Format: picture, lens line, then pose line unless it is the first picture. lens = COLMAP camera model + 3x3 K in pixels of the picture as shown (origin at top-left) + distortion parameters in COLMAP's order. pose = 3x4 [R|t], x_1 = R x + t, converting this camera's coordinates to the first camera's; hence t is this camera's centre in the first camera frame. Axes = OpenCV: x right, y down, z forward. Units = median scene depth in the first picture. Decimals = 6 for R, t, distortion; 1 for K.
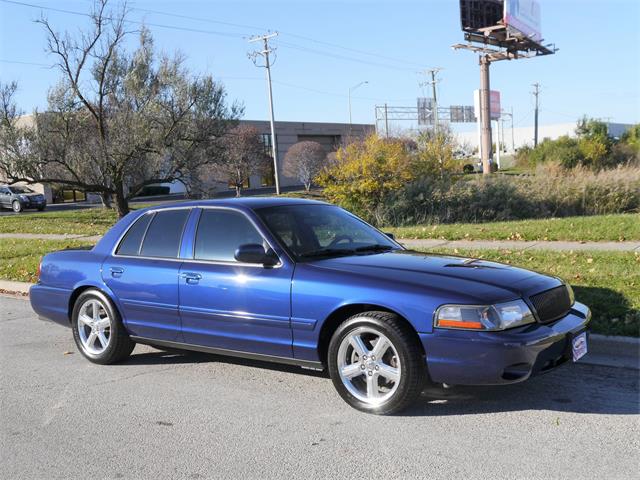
lens RADIAL K [[724.4, 0, 320.0], [0, 724.4, 240.0], [0, 0, 1]] dist [-0.026617, -0.000033]
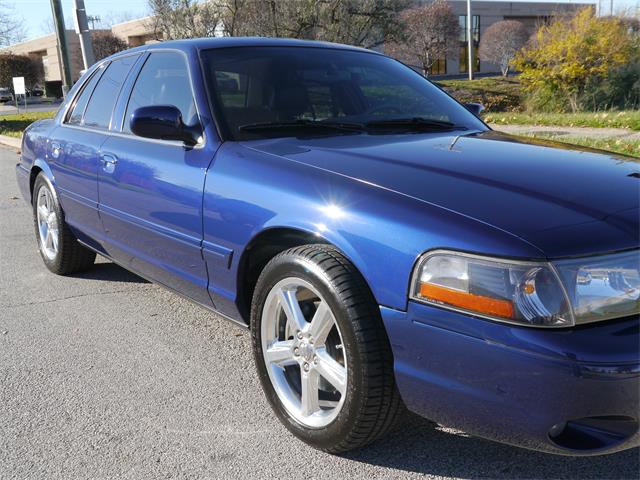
lens RADIAL K [[684.6, 0, 320.0], [0, 684.6, 240.0], [0, 0, 1]] dist [-0.001241, 0.014093]
pose [[0.953238, 0.082236, -0.290816, 0.176772], [-0.035158, 0.985908, 0.163551, 0.015890], [0.300168, -0.145678, 0.942697, 0.475167]]
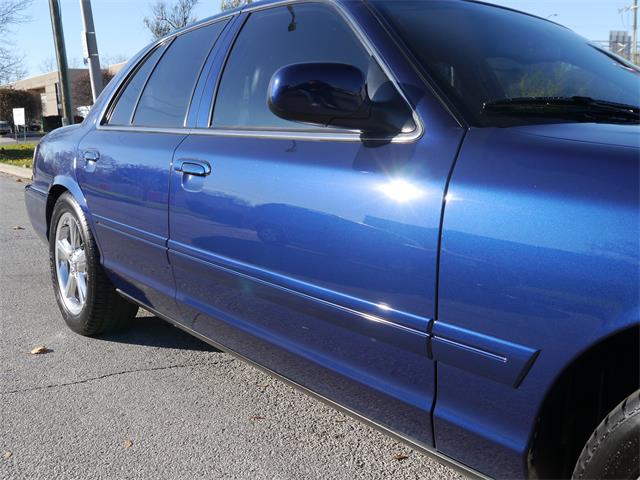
lens RADIAL K [[630.5, 0, 320.0], [0, 630.5, 240.0], [0, 0, 1]] dist [-0.006241, -0.006686]
pose [[0.963784, 0.081263, -0.254000, -0.020842], [-0.053707, 0.992073, 0.113608, 0.046056], [0.261219, -0.095852, 0.960509, 0.678682]]
